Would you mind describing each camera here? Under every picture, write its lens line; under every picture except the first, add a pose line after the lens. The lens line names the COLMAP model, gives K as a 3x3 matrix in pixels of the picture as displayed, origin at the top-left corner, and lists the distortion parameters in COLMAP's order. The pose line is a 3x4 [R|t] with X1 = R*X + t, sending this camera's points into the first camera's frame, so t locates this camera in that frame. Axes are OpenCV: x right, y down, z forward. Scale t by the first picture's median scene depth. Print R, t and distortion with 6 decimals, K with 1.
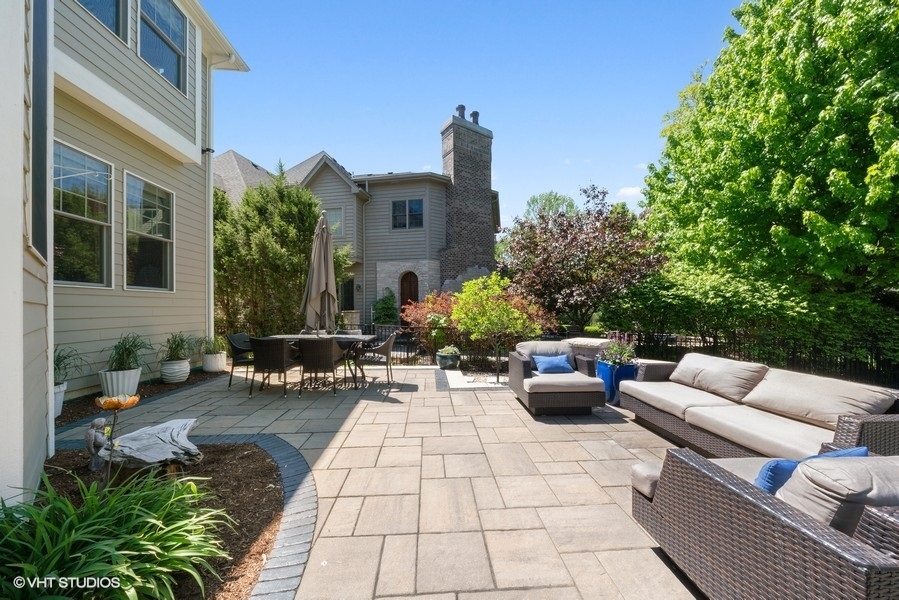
lens RADIAL K [[309.5, 0, 449.4], [0, 309.5, 296.7], [0, 0, 1]] dist [-0.001111, 0.000152]
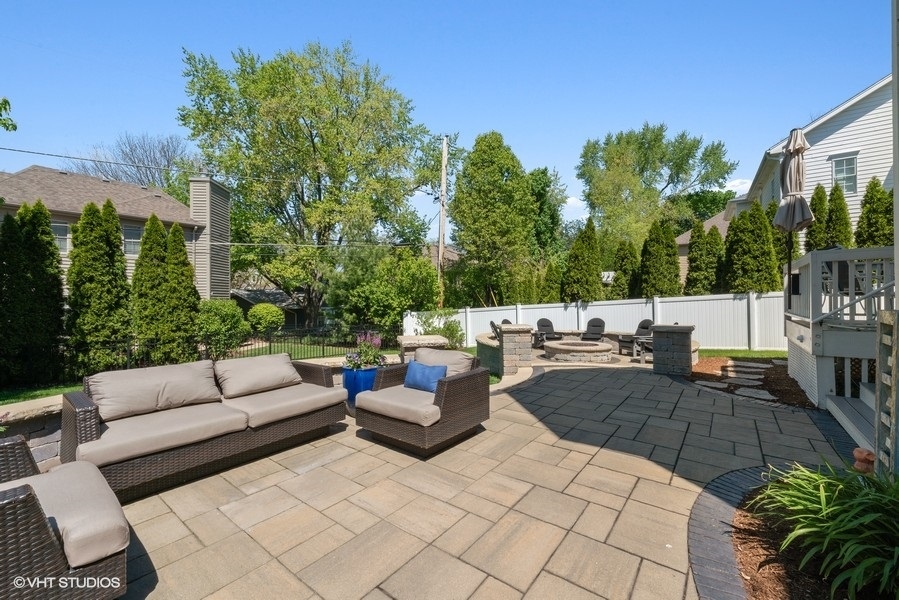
lens RADIAL K [[349.8, 0, 449.5], [0, 349.8, 300.0], [0, 0, 1]] dist [-0.001571, -0.000272]
pose [[-0.735880, 0.010136, 0.677036, -0.537035], [-0.012485, 0.999515, -0.028534, 0.059577], [-0.676997, -0.029450, -0.735396, 1.936208]]
